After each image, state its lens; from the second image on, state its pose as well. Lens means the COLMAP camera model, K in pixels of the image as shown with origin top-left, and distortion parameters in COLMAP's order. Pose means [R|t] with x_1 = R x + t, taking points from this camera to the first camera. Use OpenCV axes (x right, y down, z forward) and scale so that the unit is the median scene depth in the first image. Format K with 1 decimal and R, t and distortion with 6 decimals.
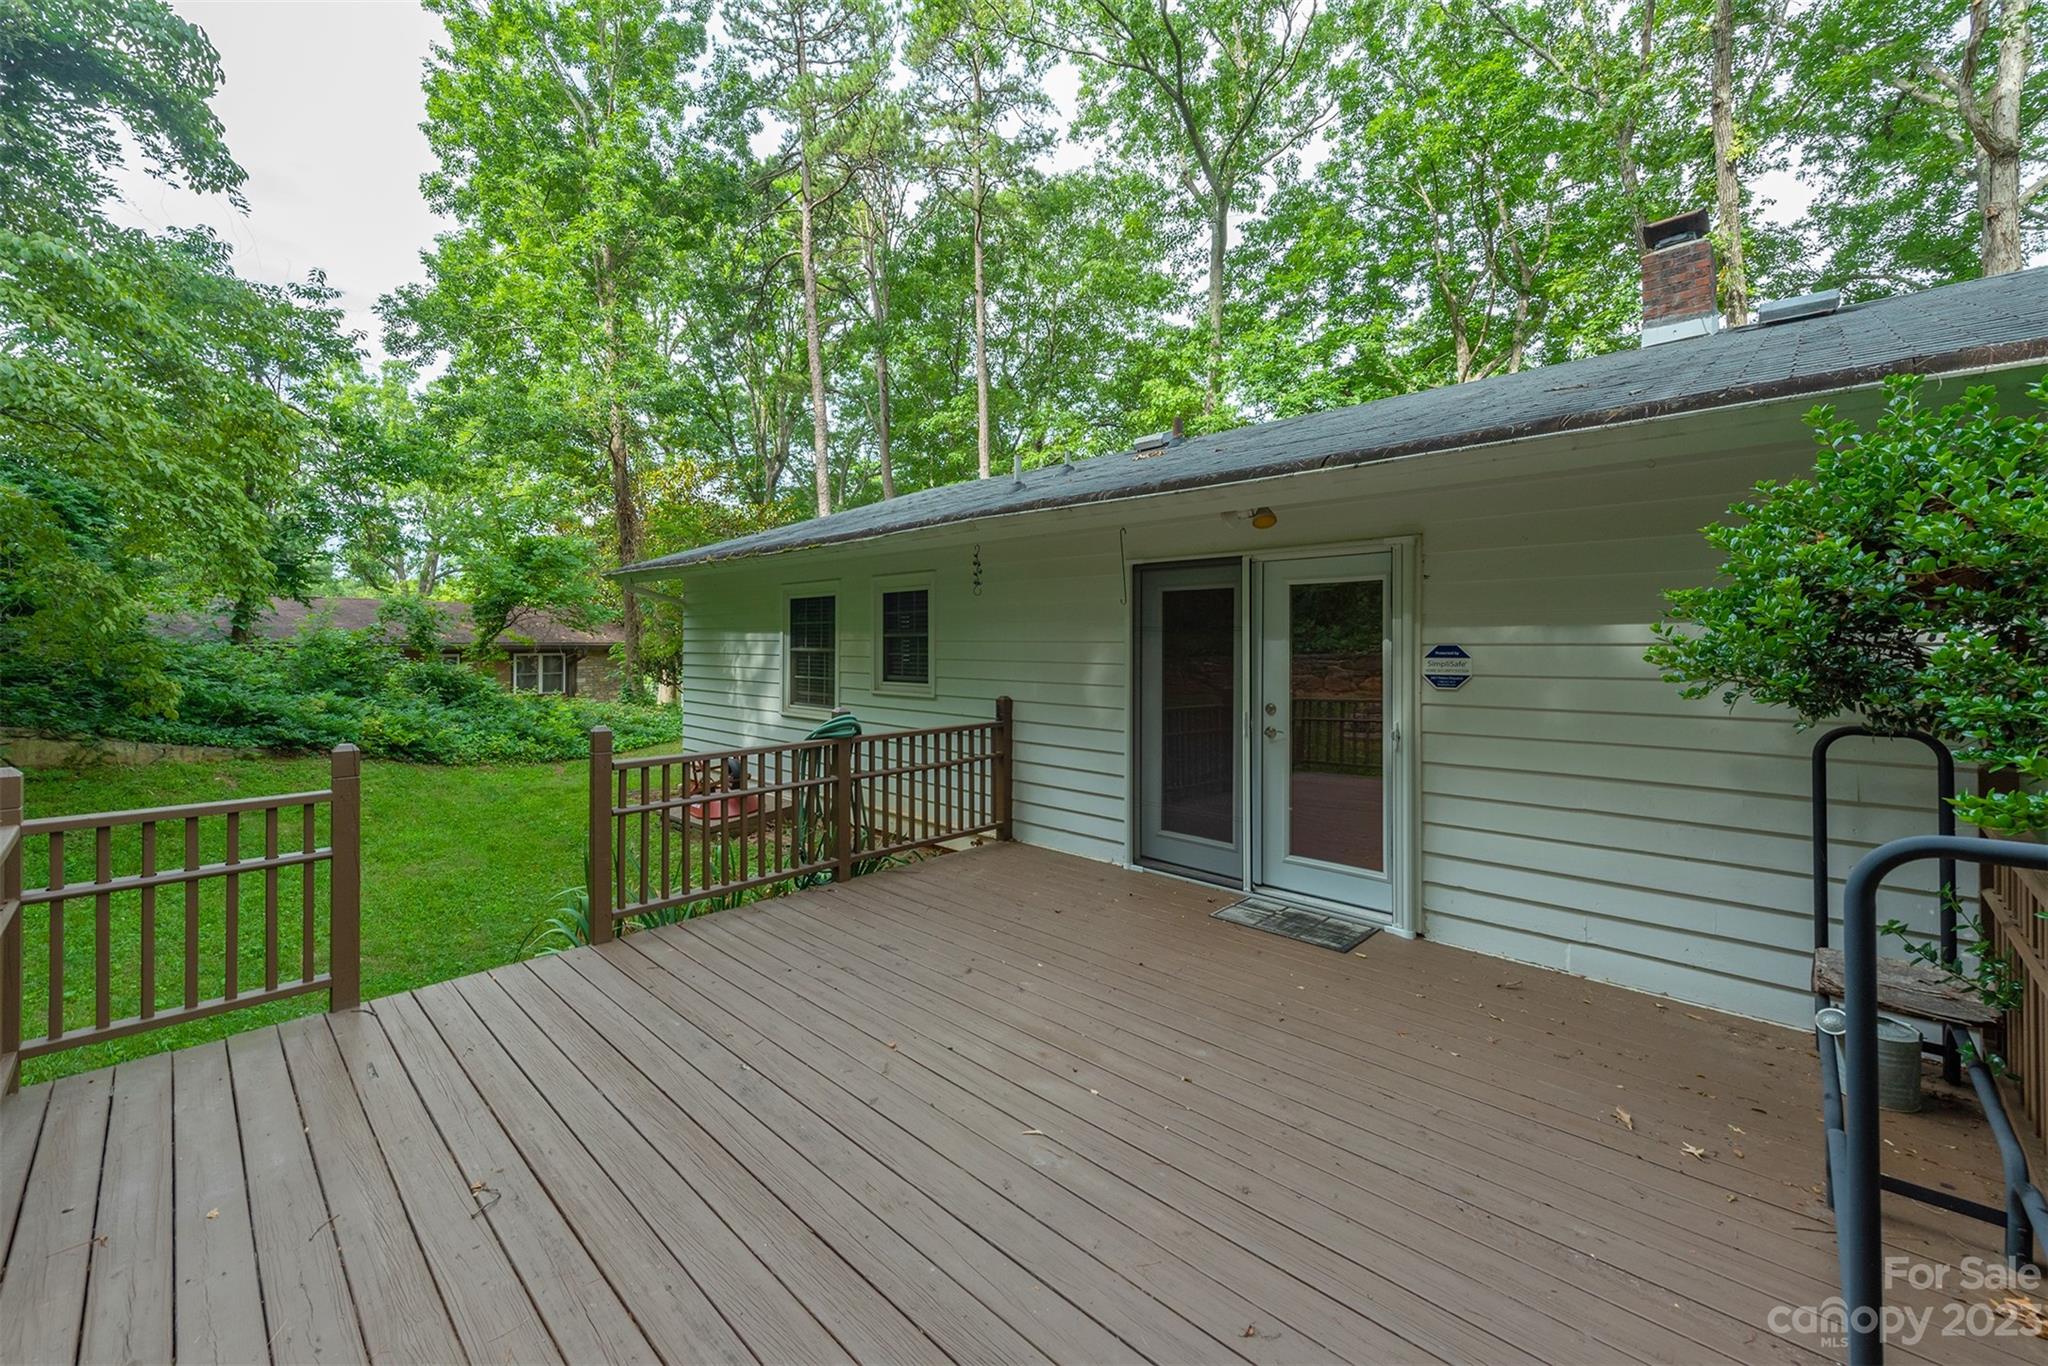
lens RADIAL K [[800.5, 0, 1019.0], [0, 800.5, 638.4], [0, 0, 1]] dist [0.014852, -0.005523]
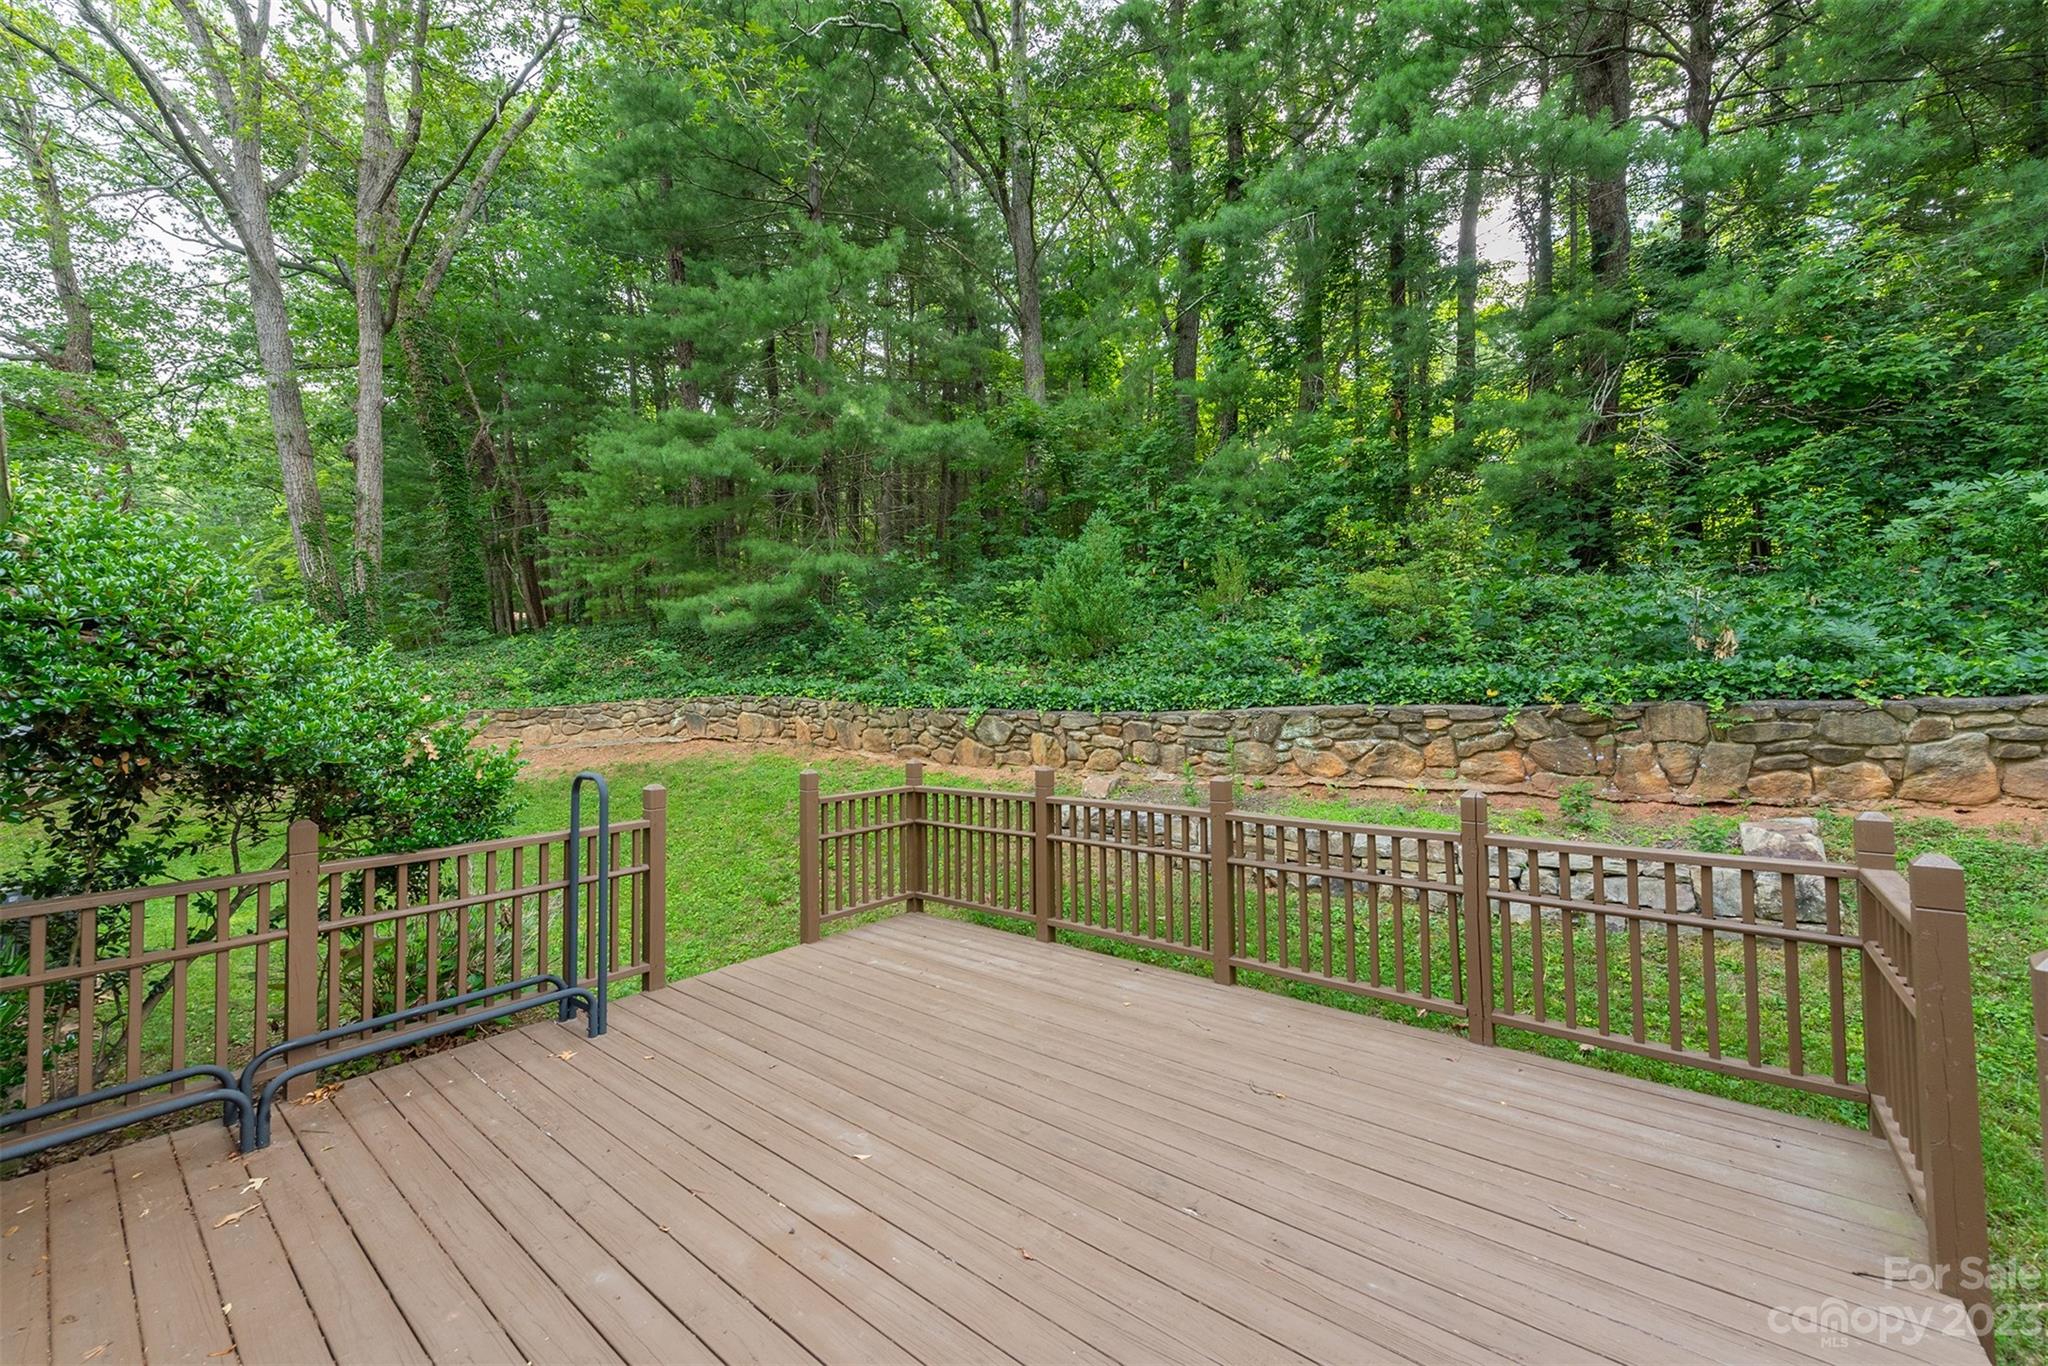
lens RADIAL K [[800.5, 0, 1025.9], [0, 800.5, 669.9], [0, 0, 1]] dist [0.014852, -0.005523]
pose [[-0.997292, 0.015571, -0.071879, -0.045602], [0.018469, 0.999035, -0.039837, 0.001487], [0.071190, -0.041057, -0.996617, 0.688927]]
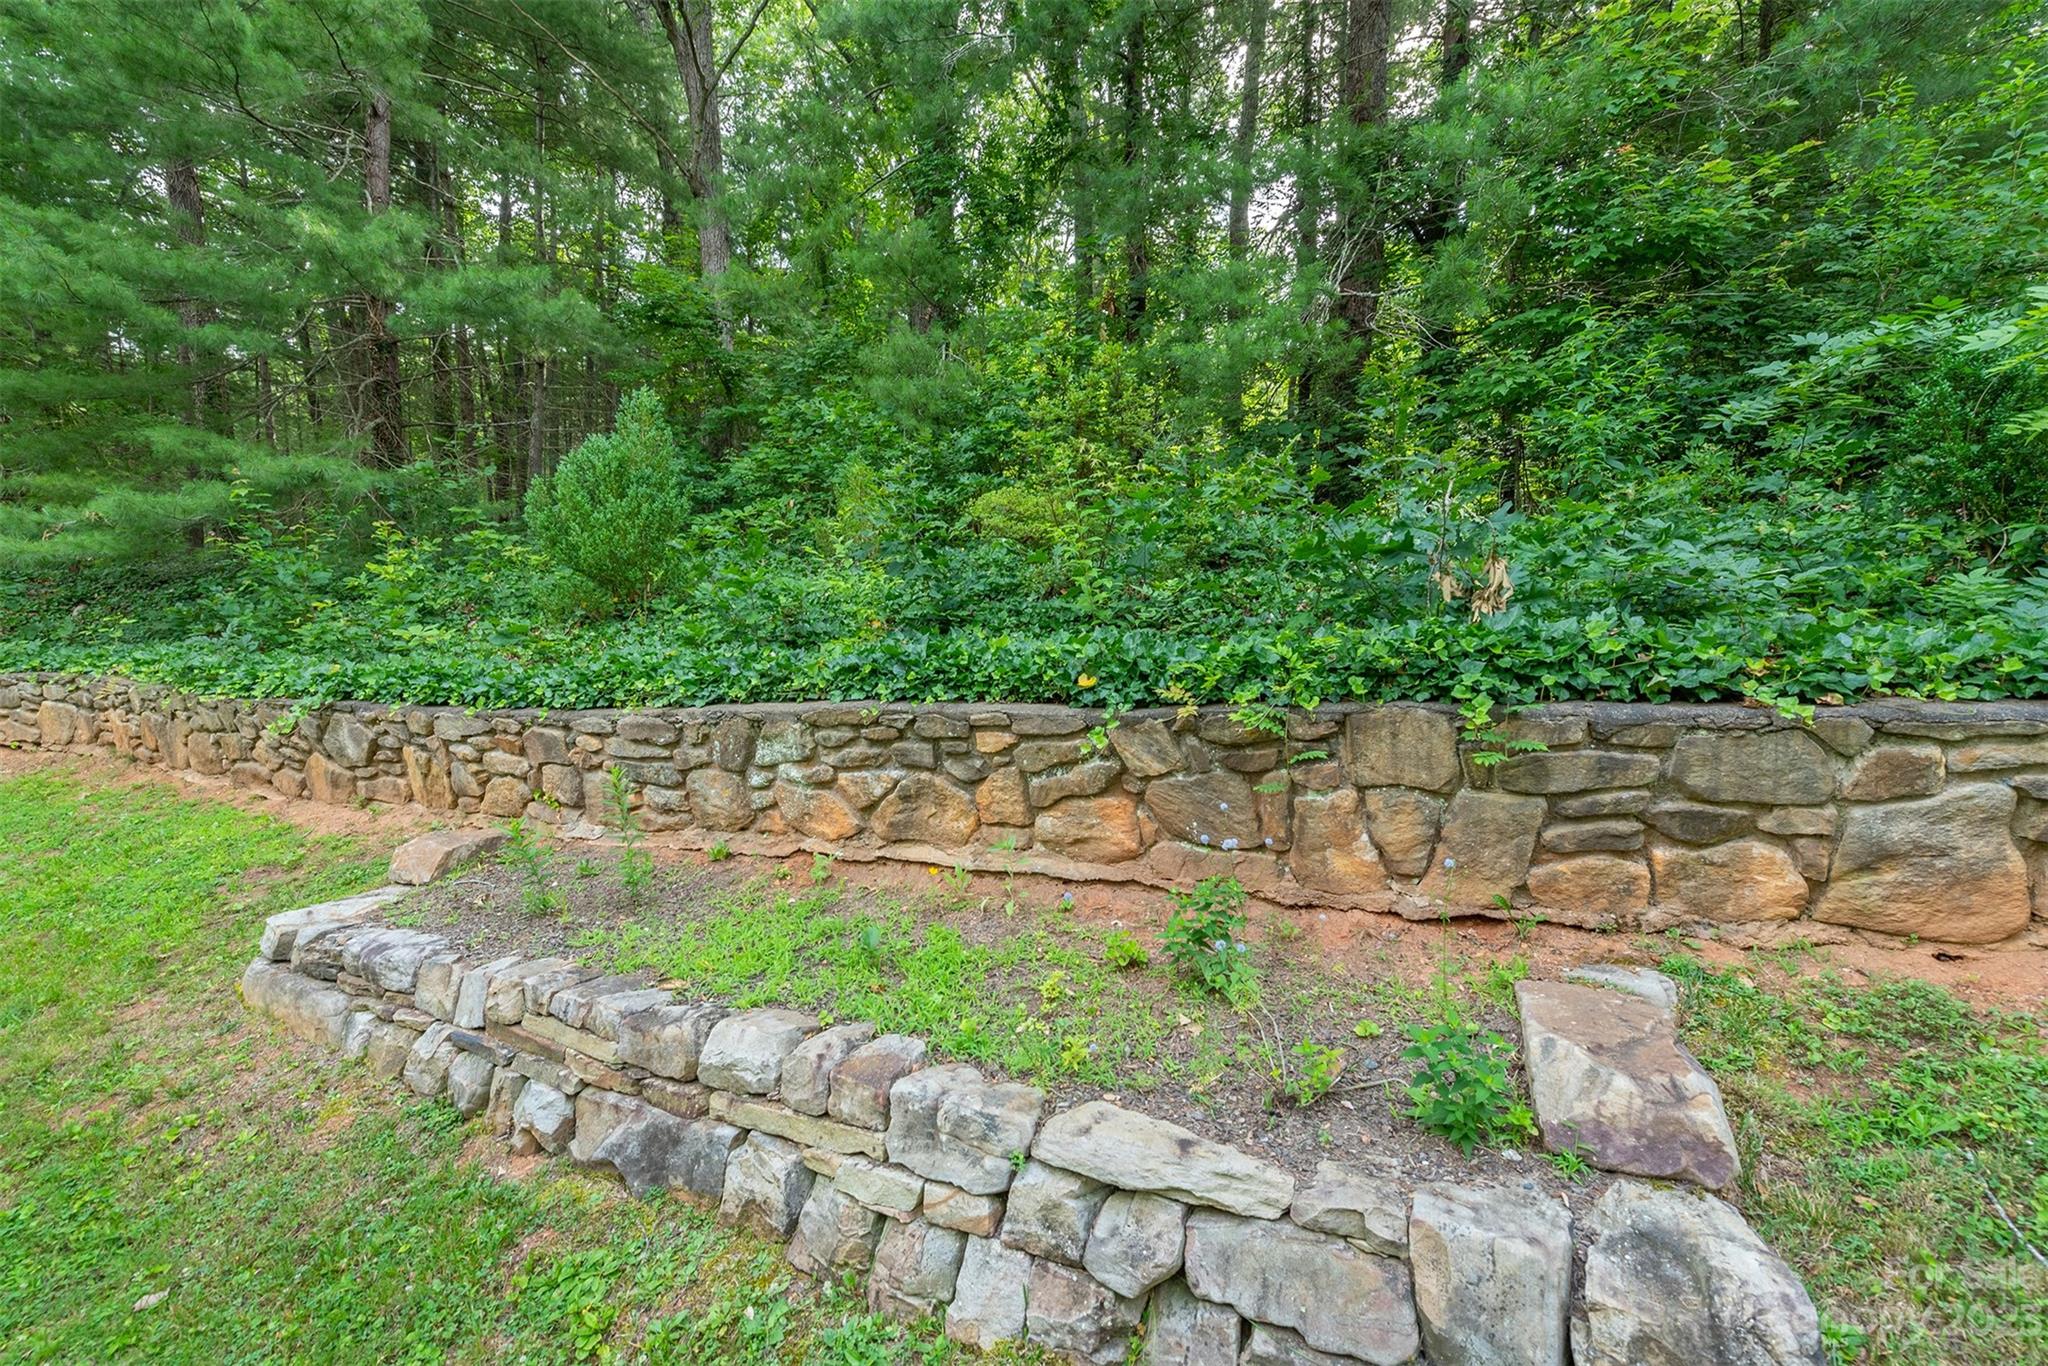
lens RADIAL K [[800.5, 0, 1027.2], [0, 800.5, 669.5], [0, 0, 1]] dist [0.014852, -0.005523]
pose [[-0.958631, 0.005806, -0.284593, -0.406519], [0.010608, 0.999826, -0.015337, 0.001159], [0.284455, -0.017722, -0.958526, 0.313936]]
